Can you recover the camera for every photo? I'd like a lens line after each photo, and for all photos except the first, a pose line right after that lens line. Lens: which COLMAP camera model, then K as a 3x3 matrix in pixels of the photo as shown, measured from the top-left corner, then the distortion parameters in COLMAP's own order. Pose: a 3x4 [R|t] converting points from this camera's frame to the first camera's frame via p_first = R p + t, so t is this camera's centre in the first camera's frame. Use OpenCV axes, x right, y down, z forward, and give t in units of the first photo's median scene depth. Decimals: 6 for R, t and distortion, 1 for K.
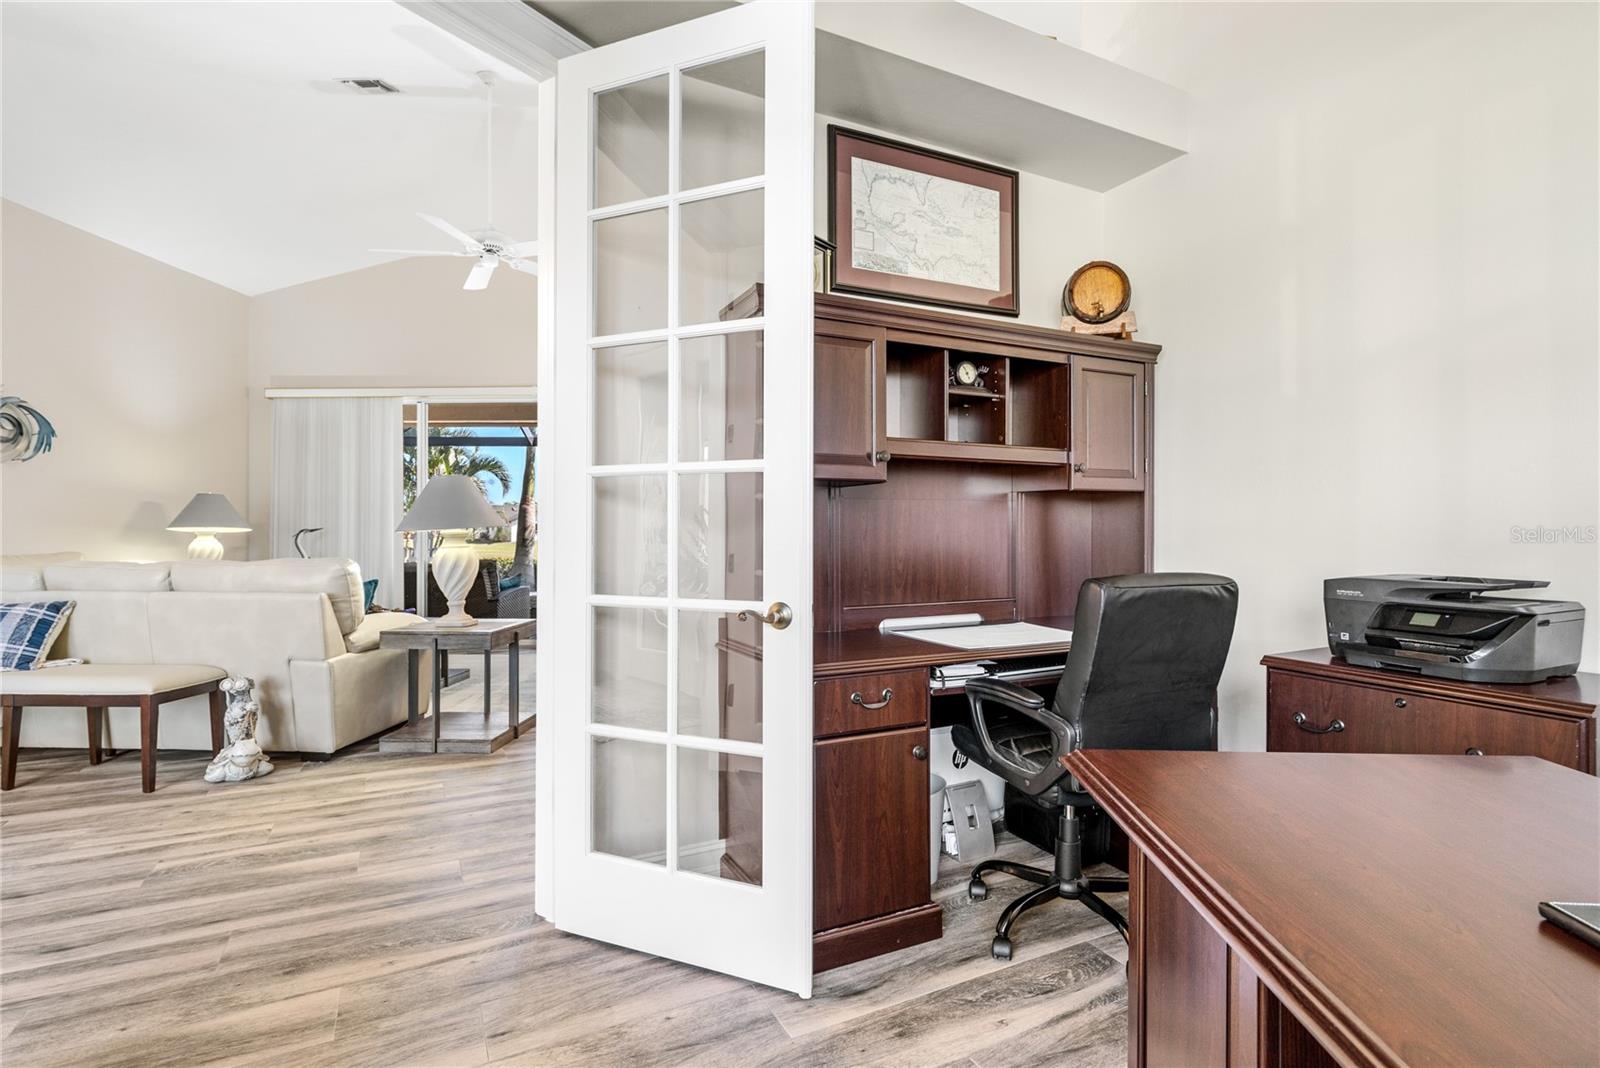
lens RADIAL K [[764.8, 0, 800.0], [0, 764.8, 534.0], [0, 0, 1]] dist [-0.045095, 0.009427]
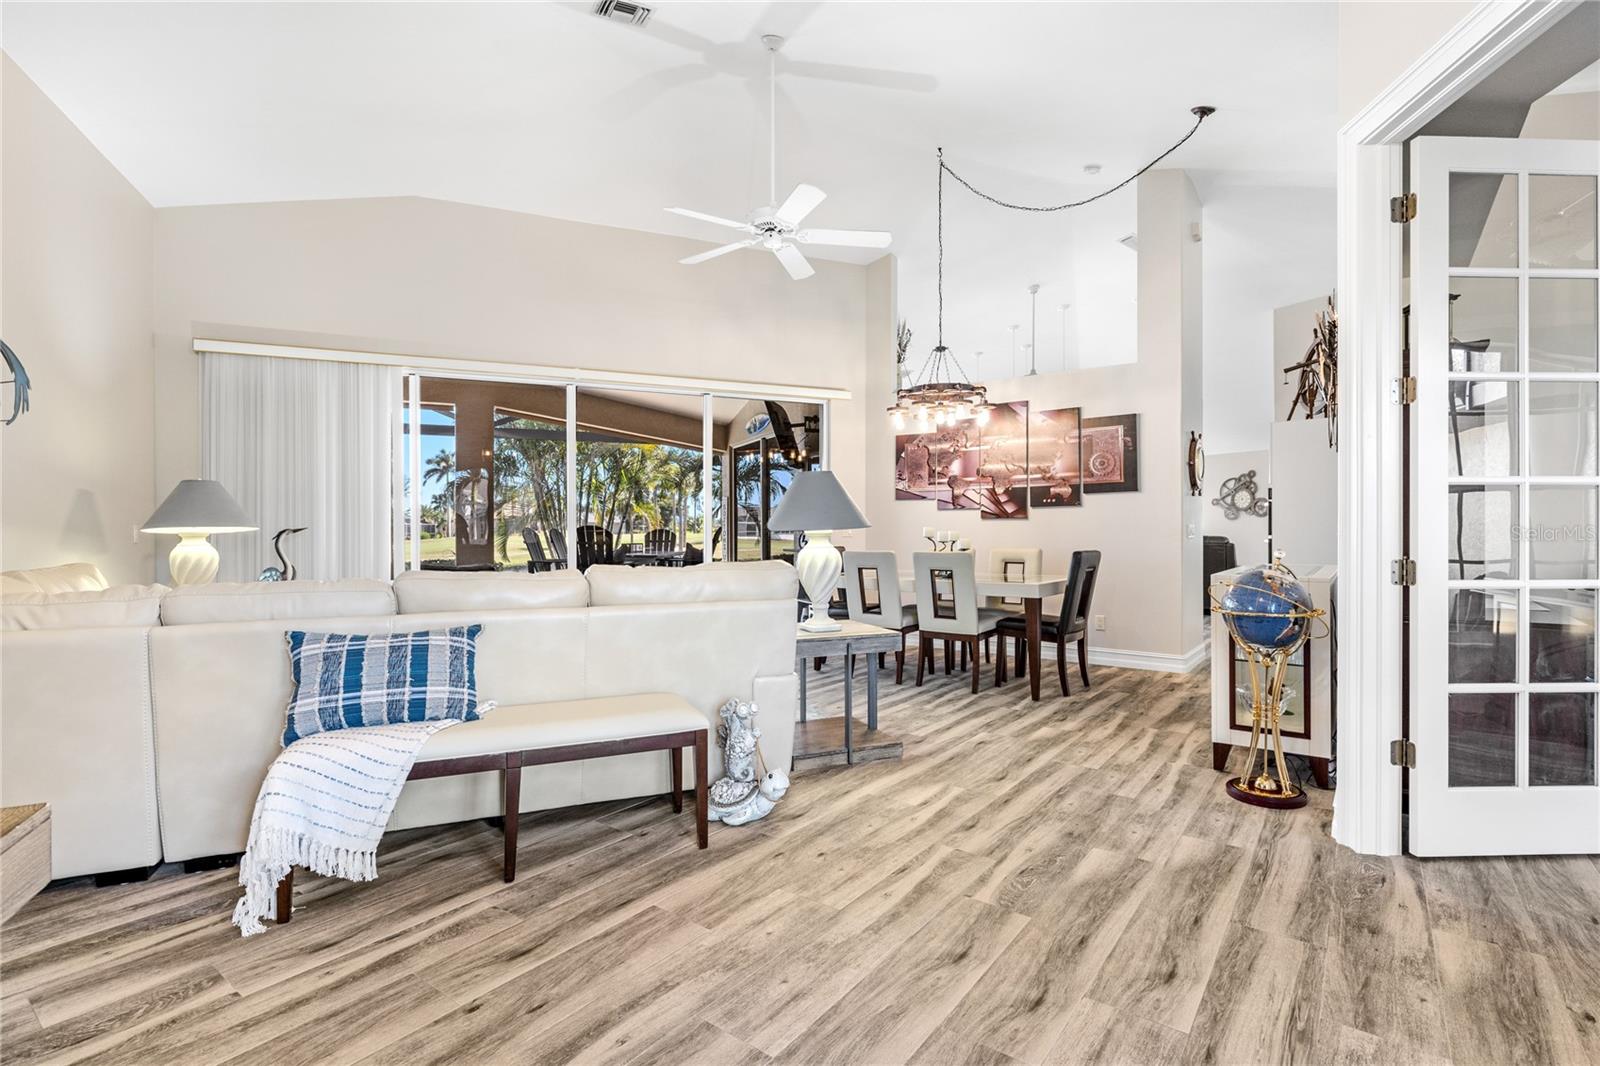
lens RADIAL K [[766.9, 0, 793.0], [0, 766.9, 525.0], [0, 0, 1]] dist [0.004181, -0.000124]
pose [[0.915404, -0.003740, 0.402519, -0.962917], [0.007115, 0.999951, -0.006891, -0.003552], [-0.402473, 0.009172, 0.915386, 0.149456]]
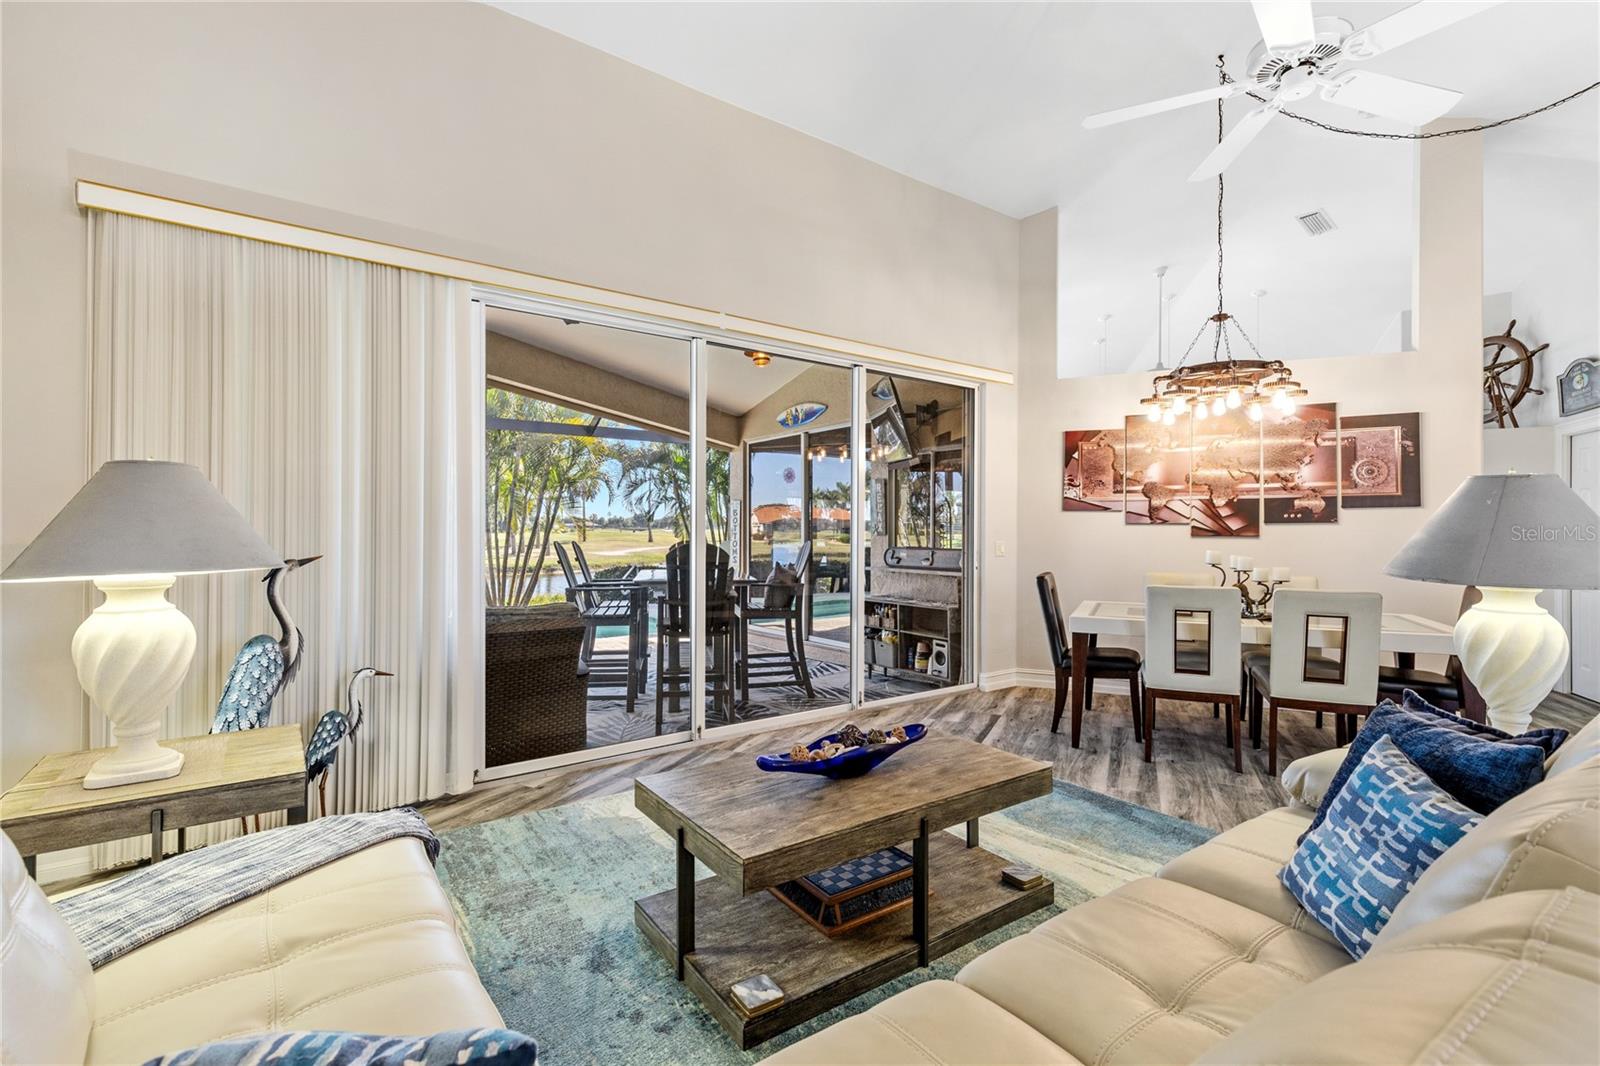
lens RADIAL K [[734.0, 0, 803.1], [0, 734.0, 522.8], [0, 0, 1]] dist [-0.000262, -0.000171]
pose [[0.803999, 0.005490, 0.594606, -1.284088], [0.000581, 0.999950, -0.010019, -0.042350], [-0.594631, 0.008401, 0.803955, 0.993980]]
